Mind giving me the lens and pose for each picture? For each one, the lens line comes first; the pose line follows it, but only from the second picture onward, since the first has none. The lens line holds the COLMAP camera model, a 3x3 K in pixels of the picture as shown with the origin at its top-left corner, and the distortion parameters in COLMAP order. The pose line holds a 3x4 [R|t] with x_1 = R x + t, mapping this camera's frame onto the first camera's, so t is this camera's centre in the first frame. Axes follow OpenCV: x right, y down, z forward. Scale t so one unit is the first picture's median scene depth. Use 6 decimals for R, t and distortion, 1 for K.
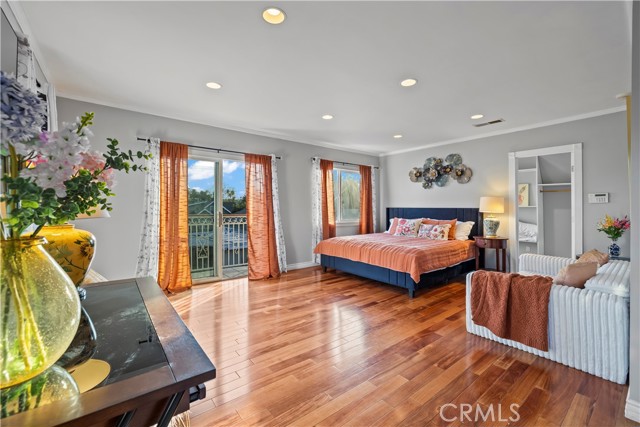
lens RADIAL K [[270.2, 0, 315.6], [0, 270.2, 208.5], [0, 0, 1]] dist [-0.000431, -0.000007]
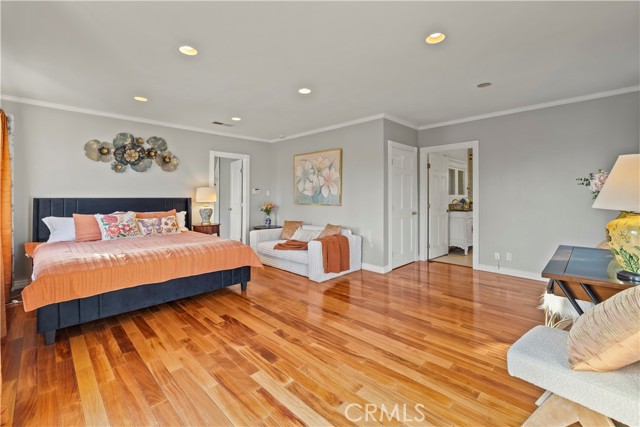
lens RADIAL K [[275.4, 0, 318.9], [0, 275.4, 194.6], [0, 0, 1]] dist [-0.000425, -0.000003]
pose [[-0.127053, 0.002875, 0.991892, -0.479930], [0.003280, 0.999992, -0.002478, -0.009094], [-0.991890, 0.002939, -0.127062, 0.622432]]
